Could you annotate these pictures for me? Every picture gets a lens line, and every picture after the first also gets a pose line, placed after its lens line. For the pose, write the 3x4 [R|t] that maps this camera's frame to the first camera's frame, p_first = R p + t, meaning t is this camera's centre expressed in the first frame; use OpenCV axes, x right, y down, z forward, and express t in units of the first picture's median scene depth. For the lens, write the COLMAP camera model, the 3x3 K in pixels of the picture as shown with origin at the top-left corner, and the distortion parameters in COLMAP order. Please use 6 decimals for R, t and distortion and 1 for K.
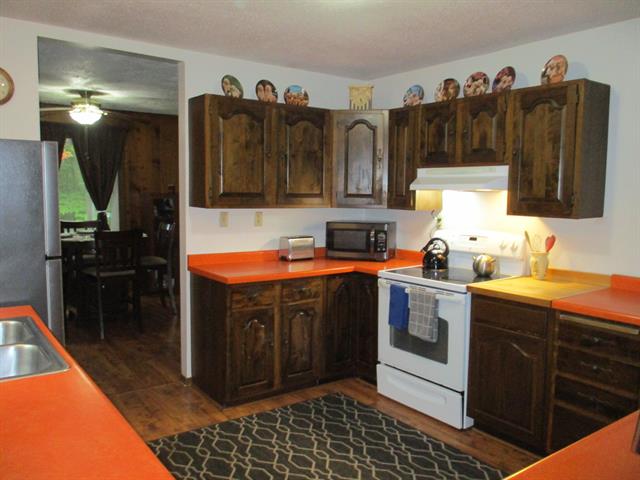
lens RADIAL K [[525.7, 0, 320.0], [0, 525.7, 240.0], [0, 0, 1]] dist [-0.040984, 0.003512]
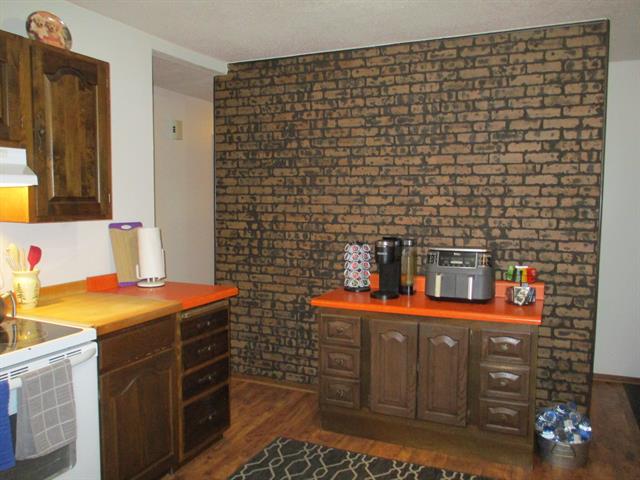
lens RADIAL K [[525.7, 0, 320.0], [0, 525.7, 240.0], [0, 0, 1]] dist [-0.040984, 0.003512]
pose [[-0.501189, -0.080414, 0.861593, -0.439433], [0.071615, 0.988403, 0.133907, -0.095084], [-0.862369, 0.128816, -0.489618, 1.081059]]
